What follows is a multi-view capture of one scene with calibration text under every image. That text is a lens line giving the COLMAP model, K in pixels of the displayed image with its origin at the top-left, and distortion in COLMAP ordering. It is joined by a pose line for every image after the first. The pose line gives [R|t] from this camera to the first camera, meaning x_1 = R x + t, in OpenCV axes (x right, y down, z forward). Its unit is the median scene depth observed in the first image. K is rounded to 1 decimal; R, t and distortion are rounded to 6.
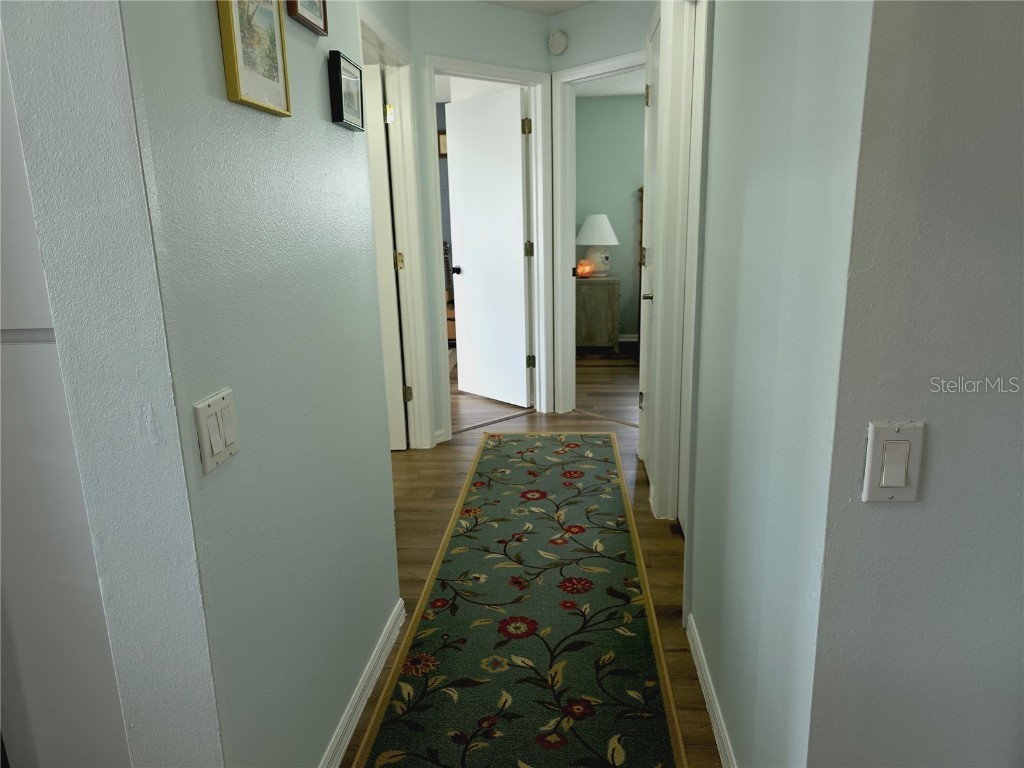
lens RADIAL K [[695.9, 0, 512.0], [0, 695.9, 384.0], [0, 0, 1]] dist [0.000178, 0.000471]
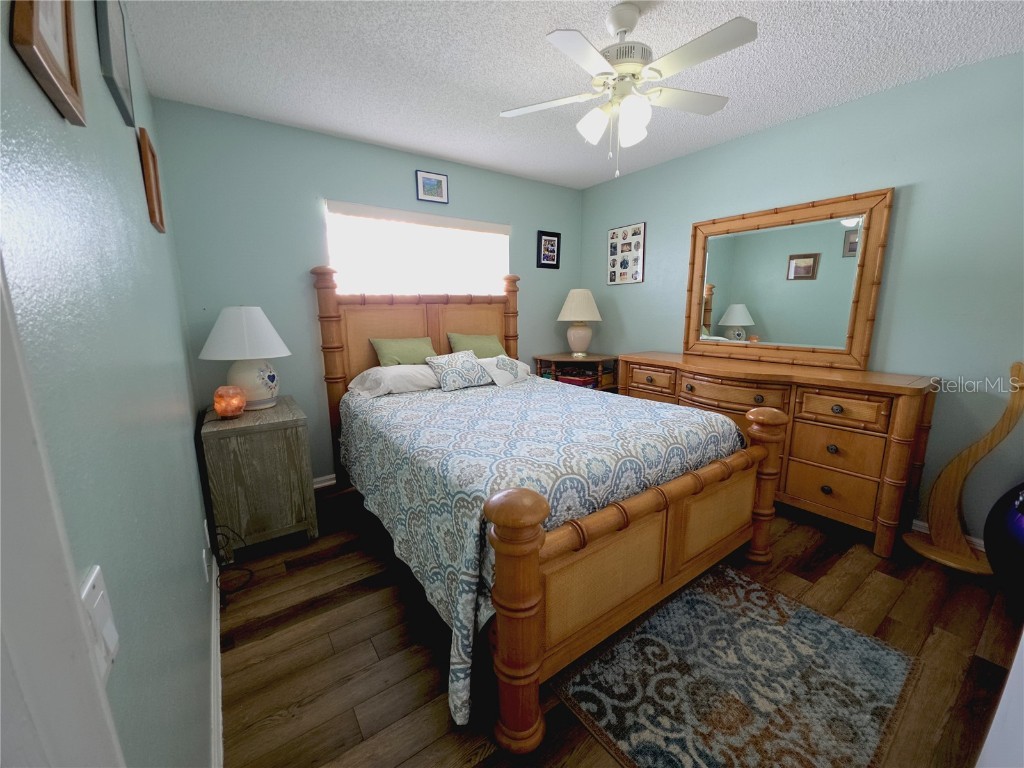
lens RADIAL K [[401.8, 0, 512.0], [0, 401.8, 384.0], [0, 0, 1]] dist [0.002184, 0.000089]
pose [[0.756416, -0.110141, 0.644751, 0.070031], [0.147098, 0.989115, -0.003606, -0.147100], [-0.637336, 0.097569, 0.764384, 0.614909]]
